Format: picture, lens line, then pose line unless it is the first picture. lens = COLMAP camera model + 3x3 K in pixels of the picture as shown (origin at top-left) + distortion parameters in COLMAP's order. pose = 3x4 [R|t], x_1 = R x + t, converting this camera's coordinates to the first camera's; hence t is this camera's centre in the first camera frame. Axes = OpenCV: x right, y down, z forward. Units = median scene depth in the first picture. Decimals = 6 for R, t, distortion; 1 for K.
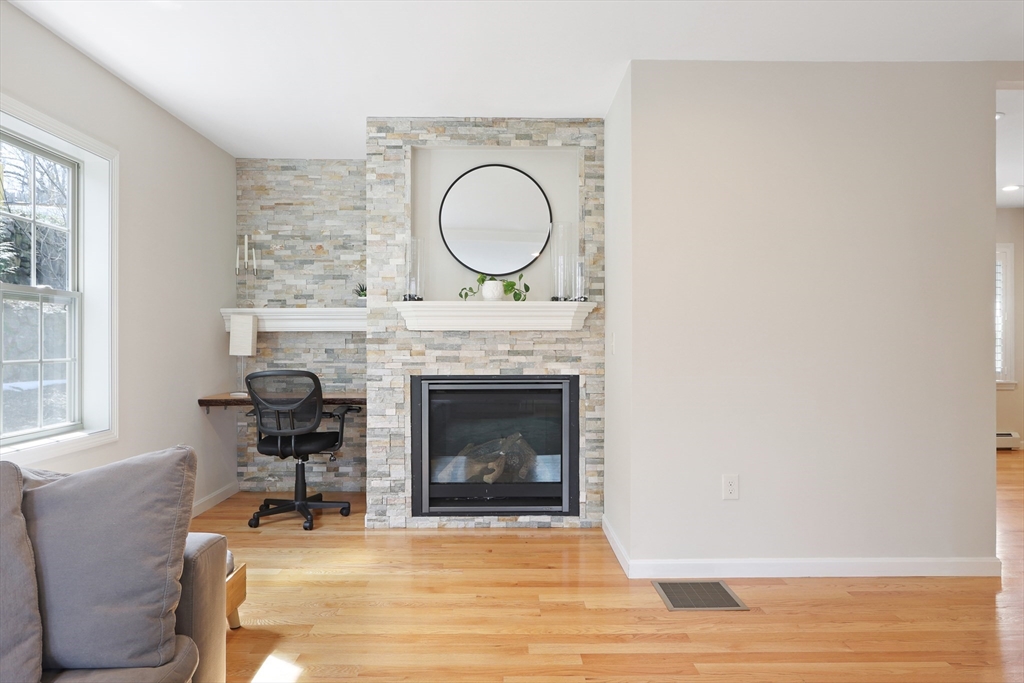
lens RADIAL K [[663.3, 0, 509.8], [0, 663.3, 343.5], [0, 0, 1]] dist [-0.005449, -0.000070]
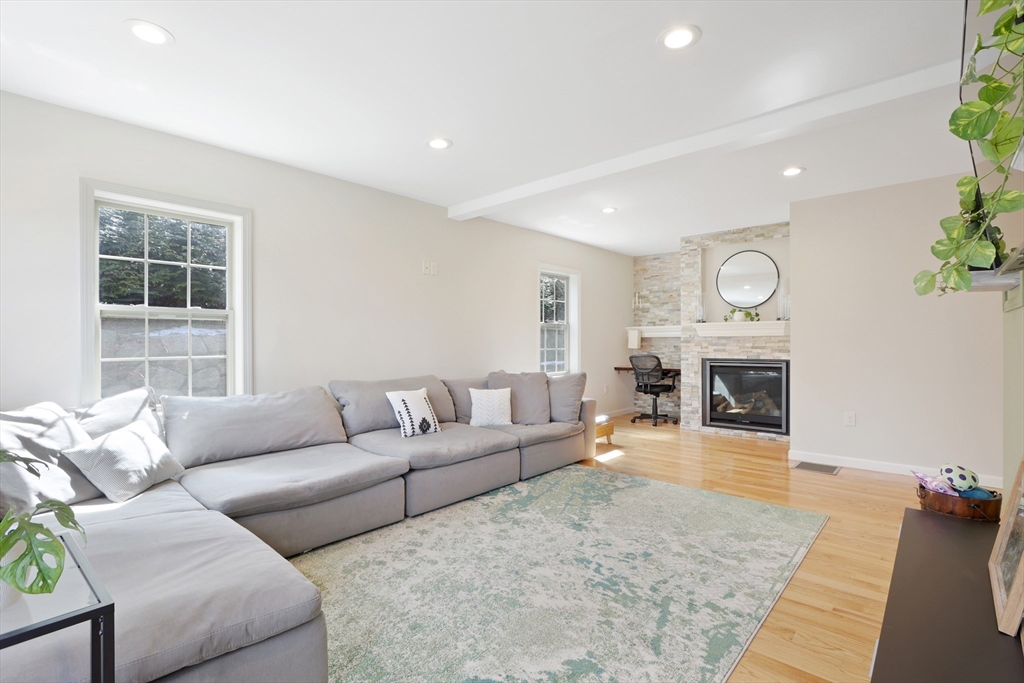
lens RADIAL K [[474.5, 0, 512.3], [0, 474.5, 346.1], [0, 0, 1]] dist [-0.015492, 0.001288]
pose [[0.738757, 0.003040, -0.673965, 0.413208], [0.001349, 0.999981, 0.005989, 0.000414], [0.673970, -0.005334, 0.738739, -0.498103]]
